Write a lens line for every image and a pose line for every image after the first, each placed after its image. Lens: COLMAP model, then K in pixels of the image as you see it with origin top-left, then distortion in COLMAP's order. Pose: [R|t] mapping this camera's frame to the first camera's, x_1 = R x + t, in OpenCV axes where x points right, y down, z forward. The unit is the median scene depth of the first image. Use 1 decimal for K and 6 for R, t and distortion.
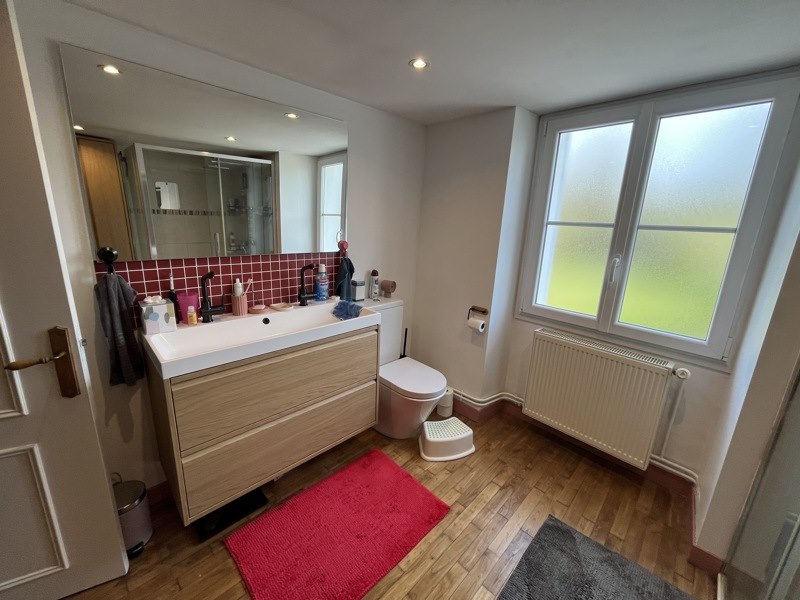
lens RADIAL K [[326.8, 0, 398.1], [0, 326.8, 298.2], [0, 0, 1]] dist [-0.001024, -0.000137]
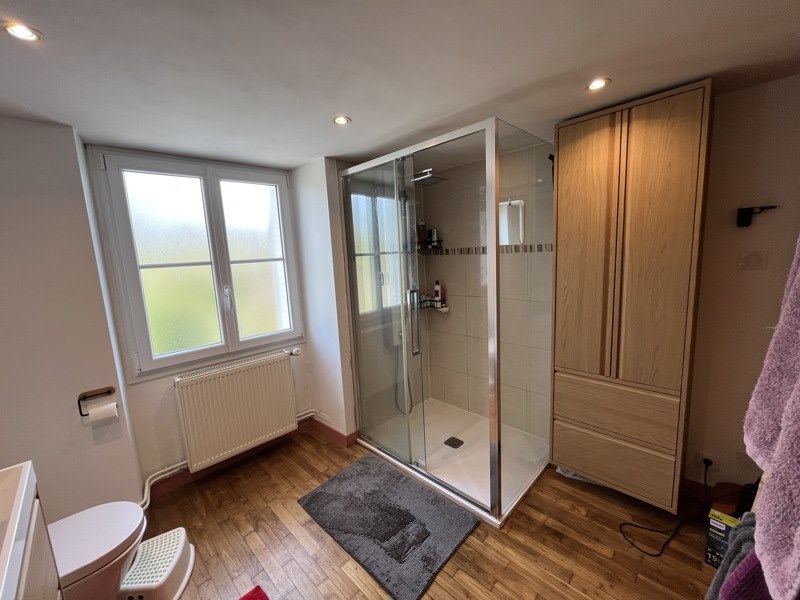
lens RADIAL K [[326.8, 0, 398.1], [0, 326.8, 298.2], [0, 0, 1]] dist [-0.001024, -0.000137]
pose [[0.006201, -0.184137, 0.982881, -0.502794], [0.288254, 0.941507, 0.174567, -0.116608], [-0.957534, 0.282237, 0.058917, 0.333527]]
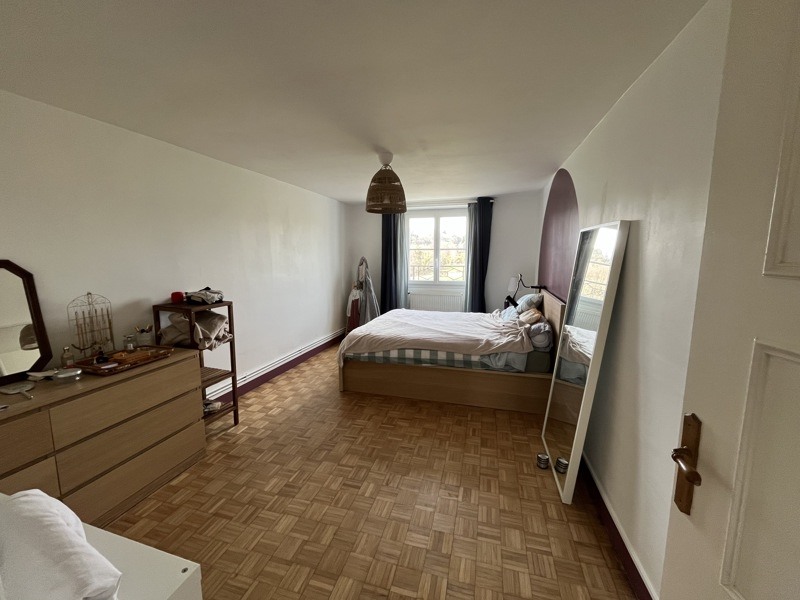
lens RADIAL K [[326.8, 0, 398.1], [0, 326.8, 298.2], [0, 0, 1]] dist [-0.001024, -0.000137]
pose [[0.866241, -0.105117, 0.488443, -1.174695], [0.154503, 0.986058, -0.061799, 0.368293], [-0.475136, 0.128999, 0.870405, -1.446866]]
